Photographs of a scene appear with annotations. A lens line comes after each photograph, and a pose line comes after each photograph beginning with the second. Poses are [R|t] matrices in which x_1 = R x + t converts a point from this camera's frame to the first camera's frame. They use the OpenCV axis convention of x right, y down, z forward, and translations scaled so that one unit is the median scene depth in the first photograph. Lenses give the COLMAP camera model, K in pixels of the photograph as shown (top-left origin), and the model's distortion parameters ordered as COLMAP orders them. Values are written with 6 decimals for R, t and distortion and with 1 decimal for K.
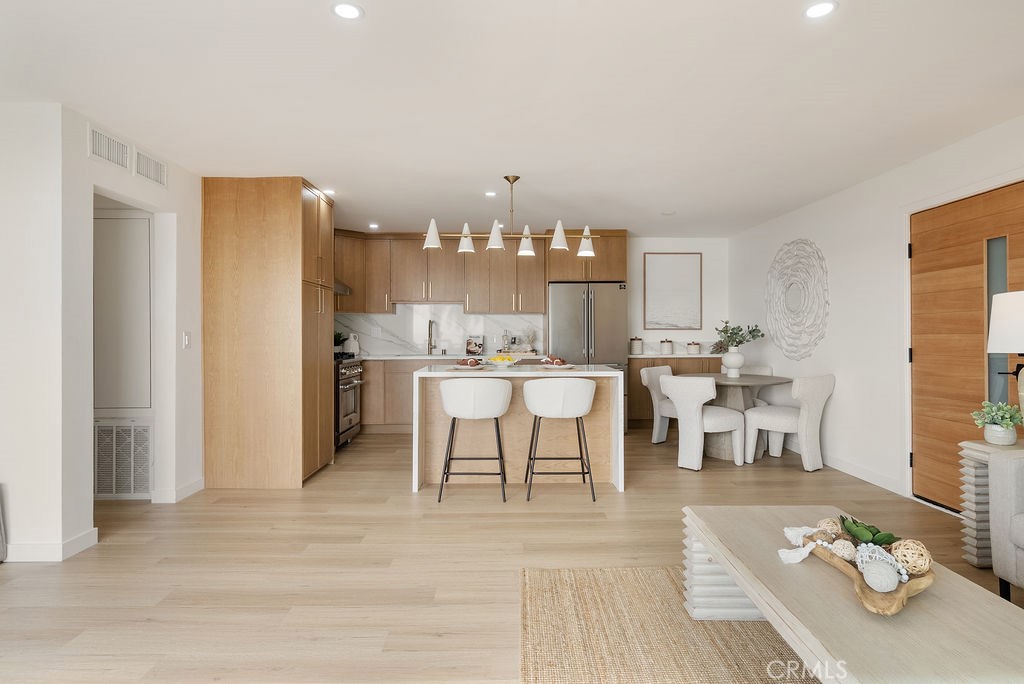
lens RADIAL K [[560.1, 0, 510.9], [0, 560.1, 340.6], [0, 0, 1]] dist [0.007124, 0.002678]
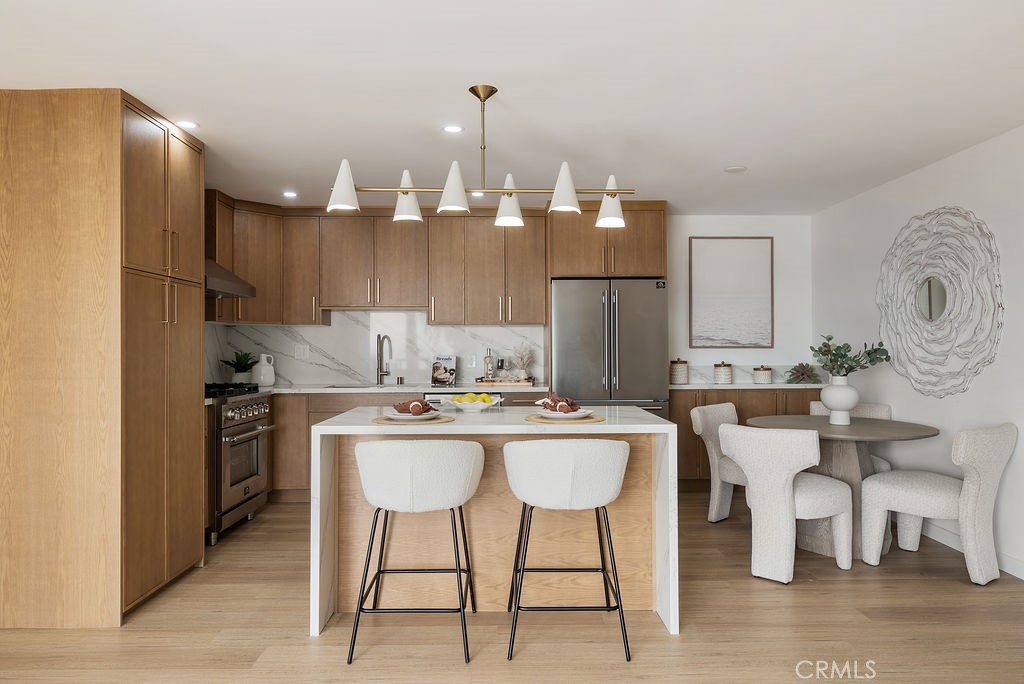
lens RADIAL K [[642.0, 0, 512.5], [0, 642.0, 341.2], [0, 0, 1]] dist [0.001882, 0.005489]
pose [[0.999997, -0.000490, -0.002366, 0.028335], [0.000432, 0.999706, -0.024237, -0.012479], [0.002377, 0.024236, 0.999703, 0.288289]]
